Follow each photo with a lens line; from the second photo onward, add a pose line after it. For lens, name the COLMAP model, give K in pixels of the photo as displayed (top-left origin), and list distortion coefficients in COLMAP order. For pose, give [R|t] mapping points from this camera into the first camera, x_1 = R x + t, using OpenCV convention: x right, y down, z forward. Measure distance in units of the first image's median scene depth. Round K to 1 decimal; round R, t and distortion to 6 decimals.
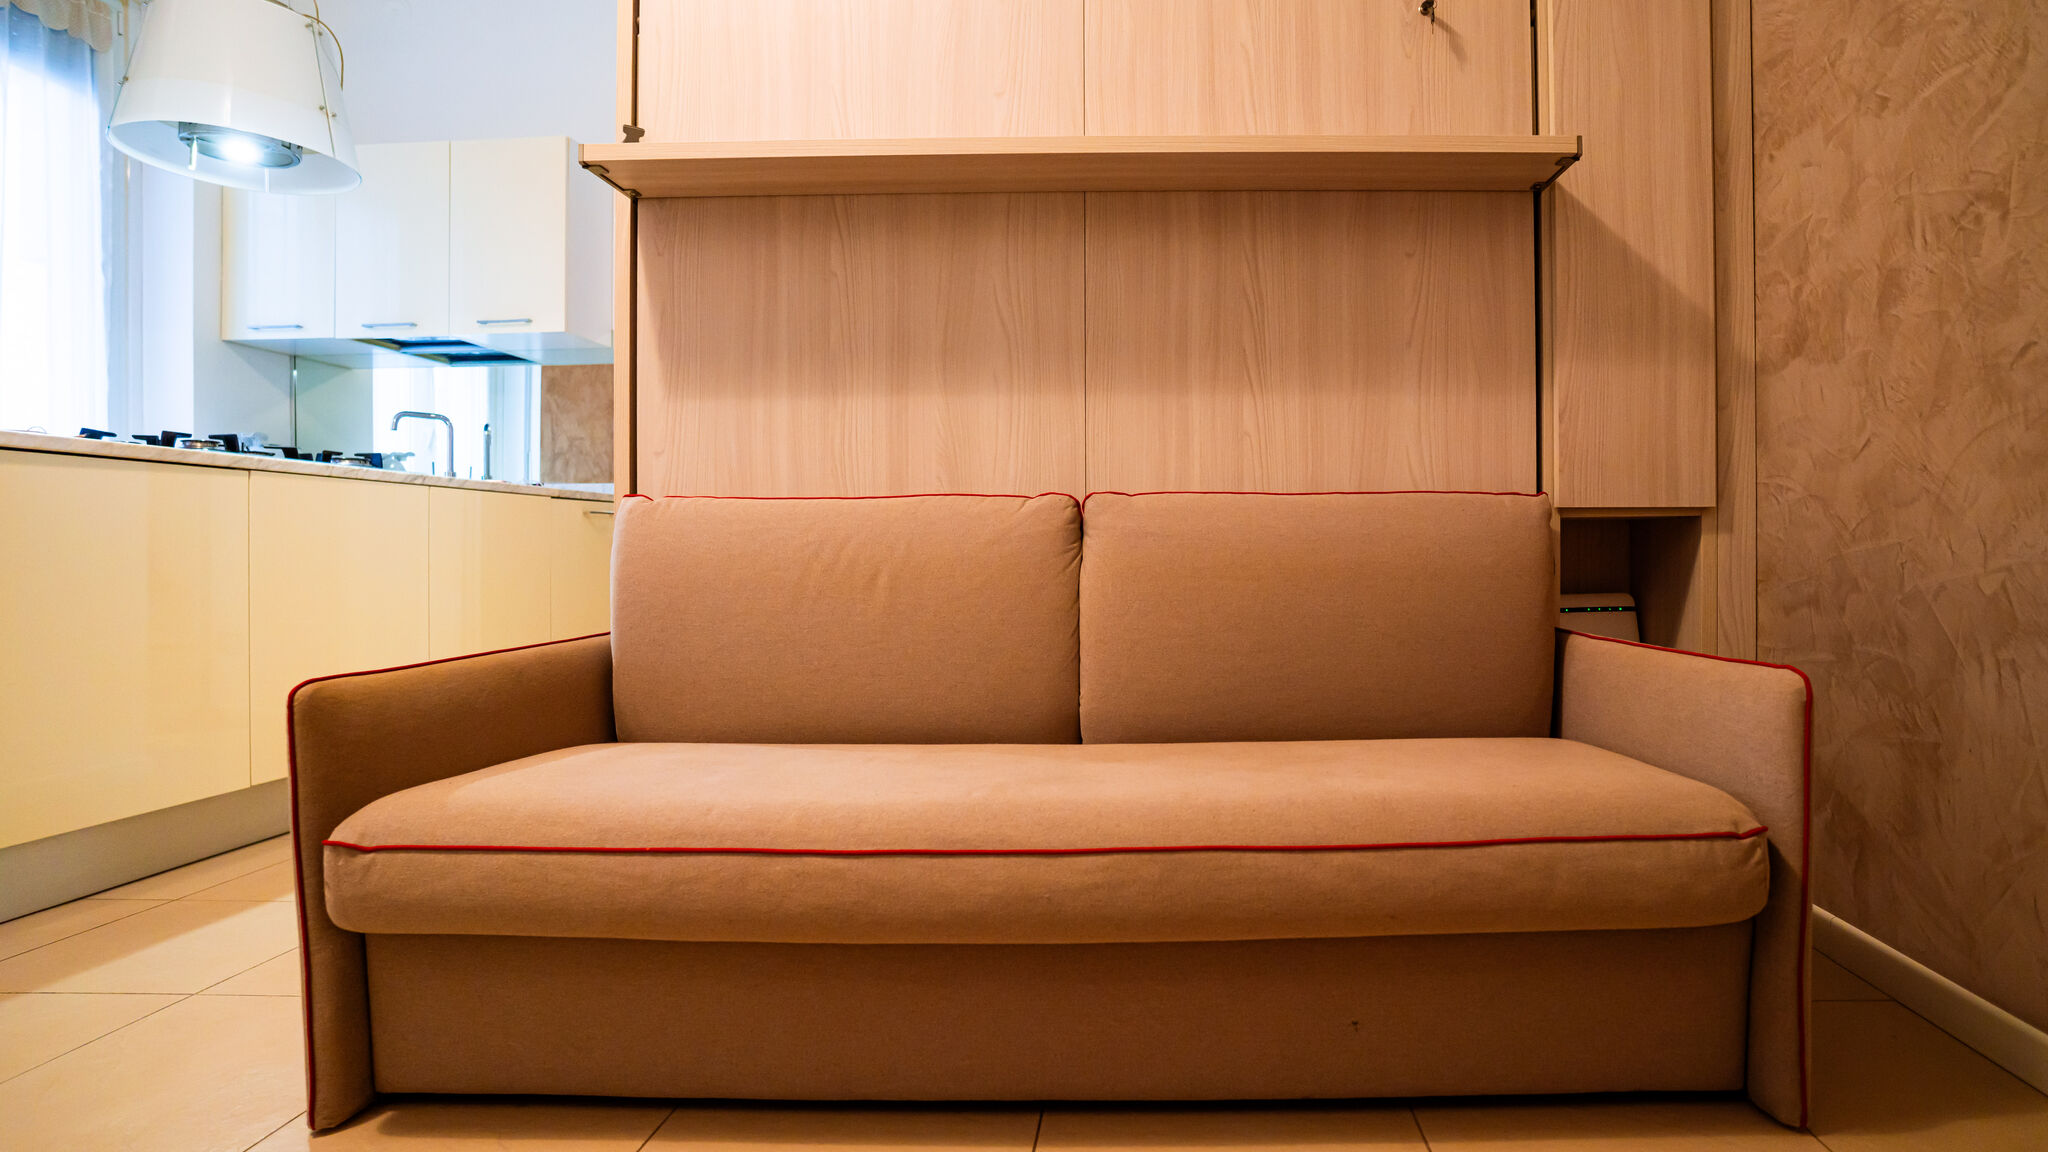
lens RADIAL K [[1083.5, 0, 1152.5], [0, 1083.5, 565.6], [0, 0, 1]] dist [-0.064550, 0.033958]
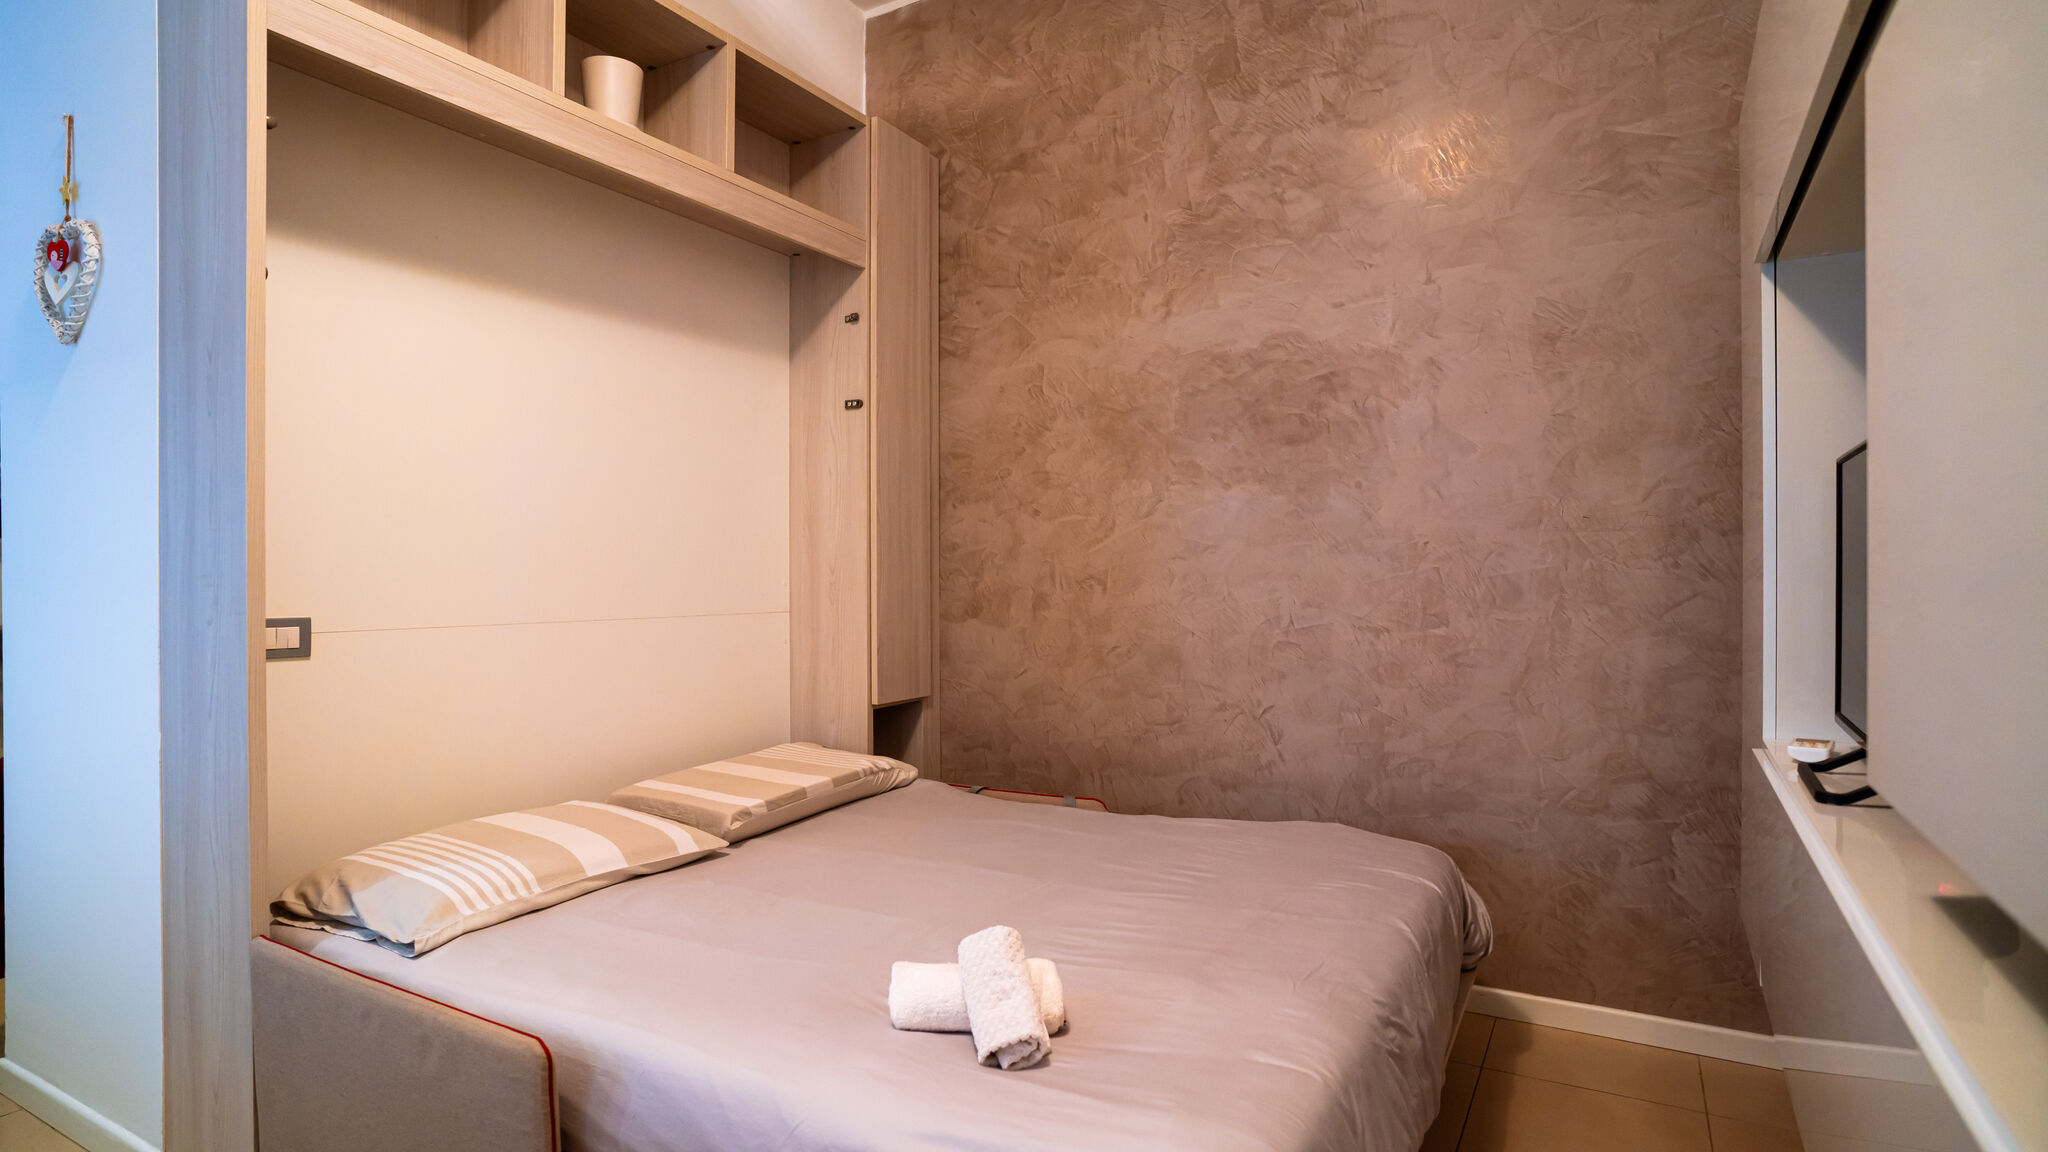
lens RADIAL K [[1083.5, 0, 1004.6], [0, 1083.5, 582.3], [0, 0, 1]] dist [-0.064550, 0.033958]
pose [[0.490956, -0.001977, 0.871182, -1.024762], [0.013598, 0.999893, -0.005395, -0.240238], [-0.871078, 0.014495, 0.490930, -0.007690]]
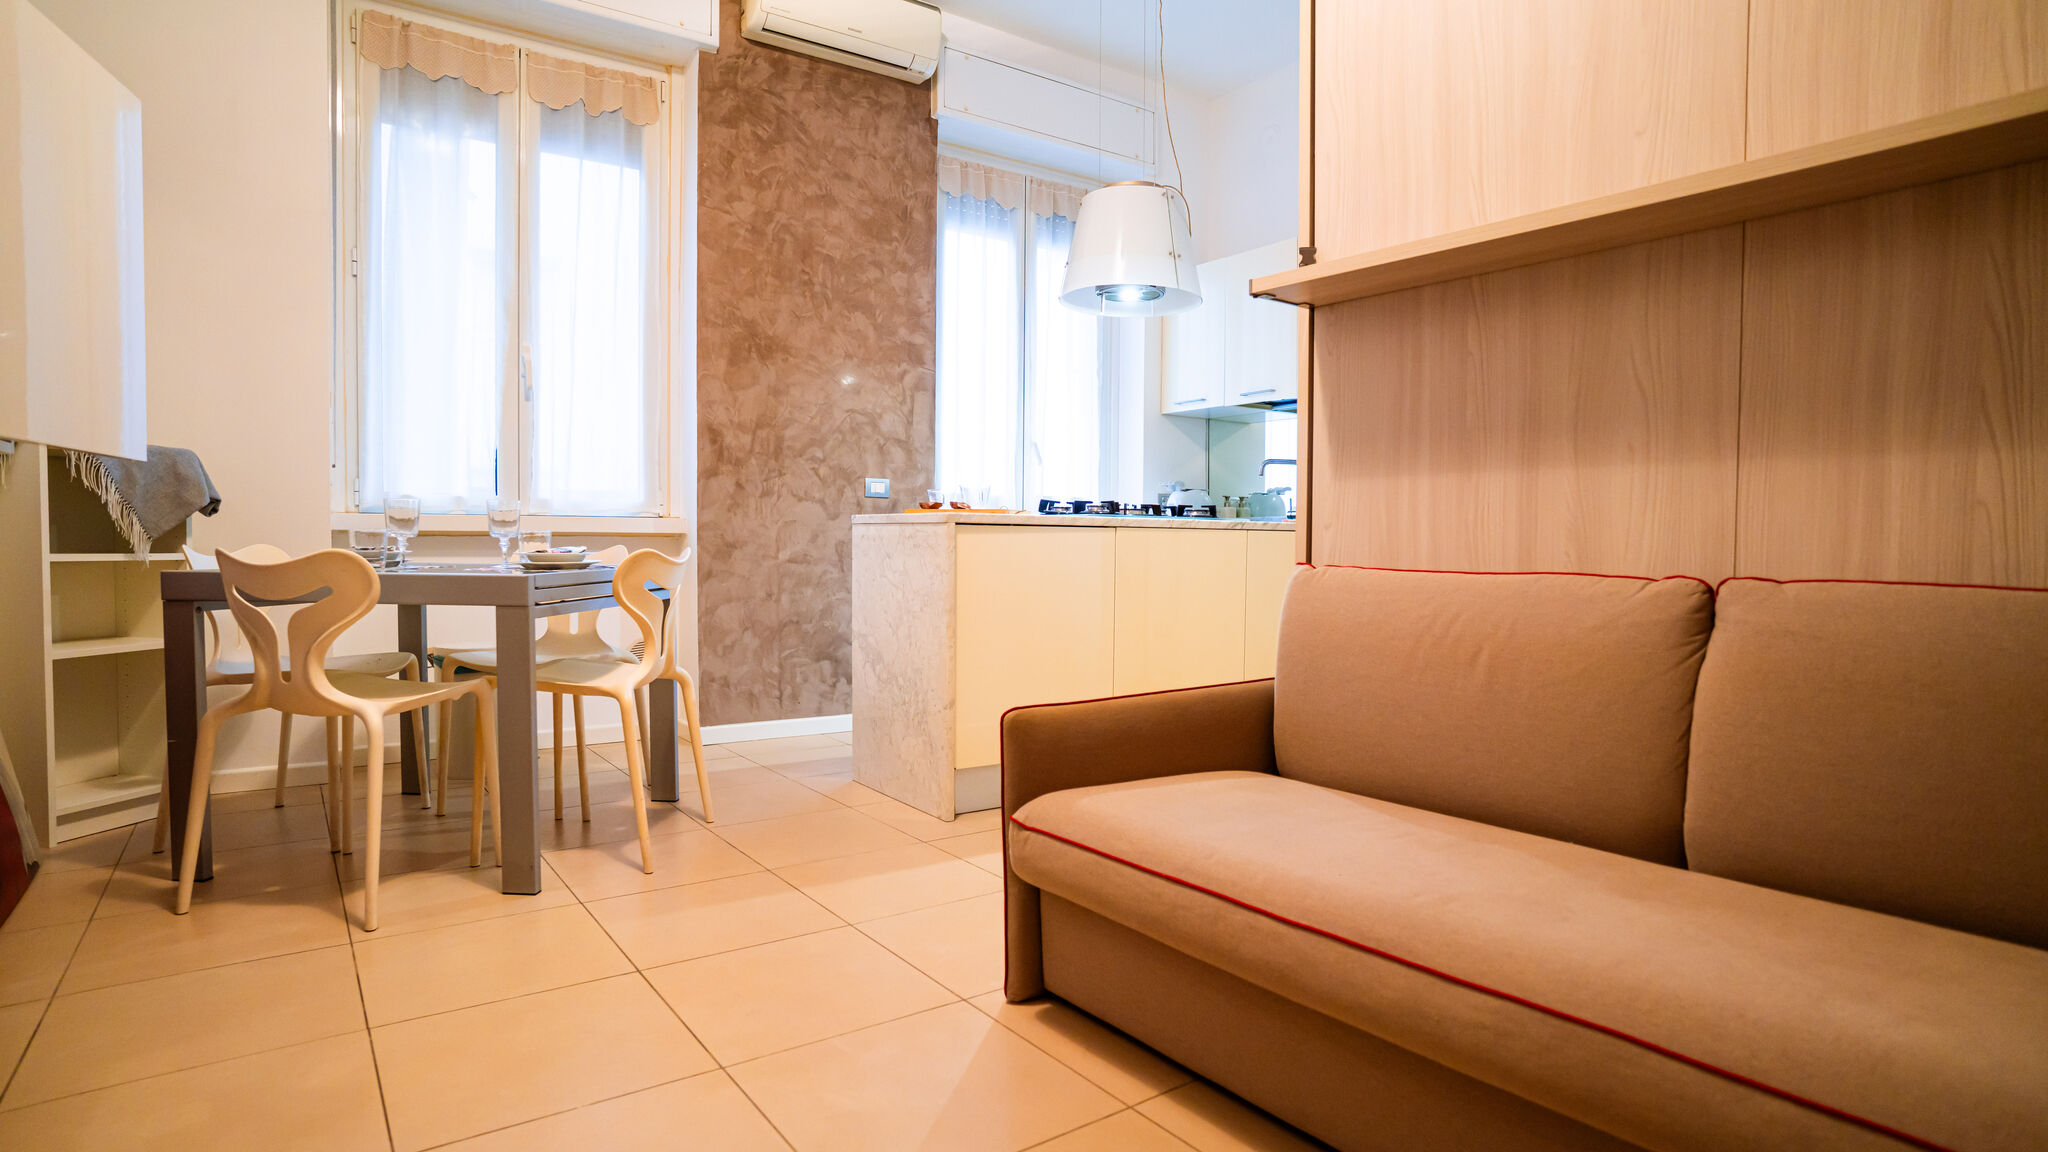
lens RADIAL K [[1083.5, 0, 1034.2], [0, 1083.5, 571.7], [0, 0, 1]] dist [-0.064550, 0.033958]
pose [[0.598663, 0.036239, -0.800181, 0.293019], [-0.026434, 0.999326, 0.025482, -0.081621], [0.800565, 0.005897, 0.599217, 0.055786]]
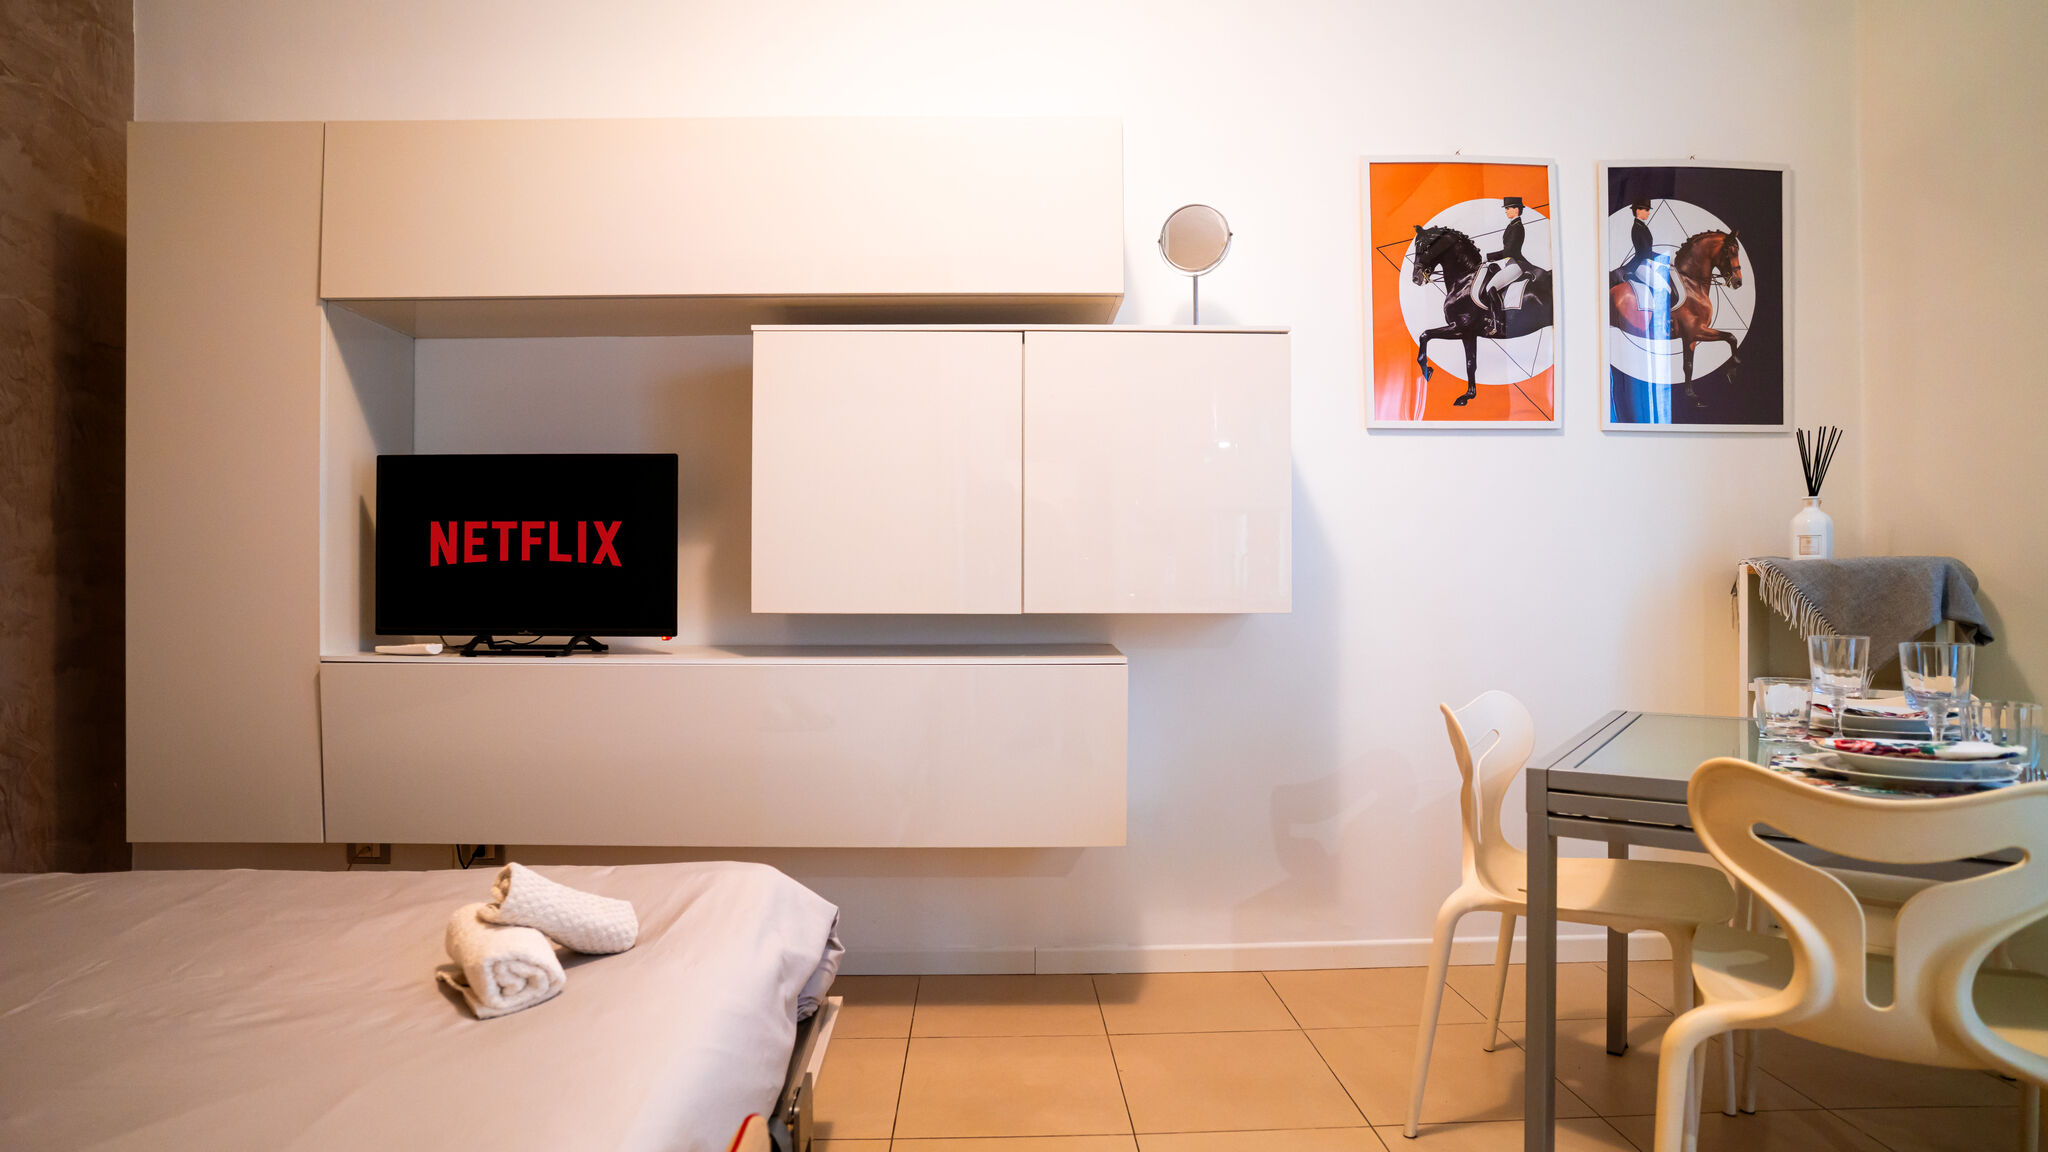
lens RADIAL K [[1083.5, 0, 1021.4], [0, 1083.5, 577.3], [0, 0, 1]] dist [-0.064550, 0.033958]
pose [[-0.998692, 0.010160, -0.050111, -0.625014], [0.009808, 0.999926, 0.007253, -0.189307], [0.050181, 0.006752, -0.998717, 1.169950]]
